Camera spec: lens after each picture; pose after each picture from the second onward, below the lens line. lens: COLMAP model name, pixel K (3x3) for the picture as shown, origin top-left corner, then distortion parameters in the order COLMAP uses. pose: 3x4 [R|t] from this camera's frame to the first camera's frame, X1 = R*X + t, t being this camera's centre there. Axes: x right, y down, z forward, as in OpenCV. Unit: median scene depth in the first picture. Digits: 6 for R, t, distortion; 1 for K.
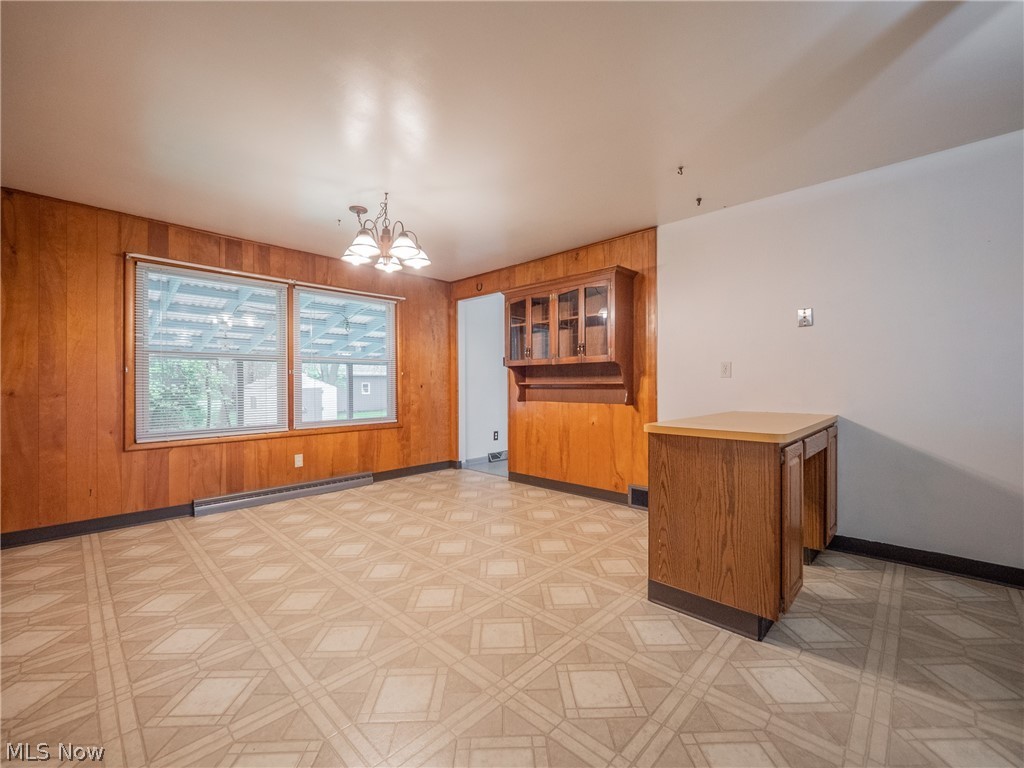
lens RADIAL K [[426.5, 0, 514.1], [0, 426.5, 382.6], [0, 0, 1]] dist [0.005800, -0.005062]
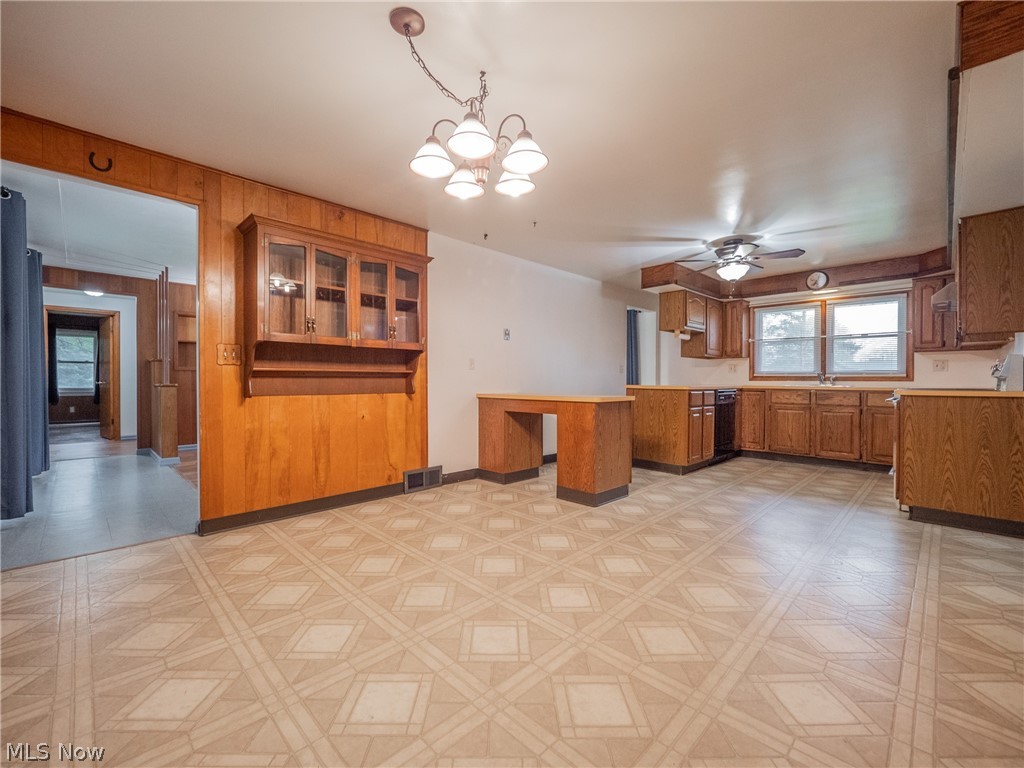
lens RADIAL K [[426.5, 0, 509.5], [0, 426.5, 385.3], [0, 0, 1]] dist [0.005800, -0.005062]
pose [[0.037353, -0.008439, 0.999266, -0.722774], [-0.004680, 0.999952, 0.008620, 0.022641], [-0.999291, -0.004999, 0.037312, 0.708385]]
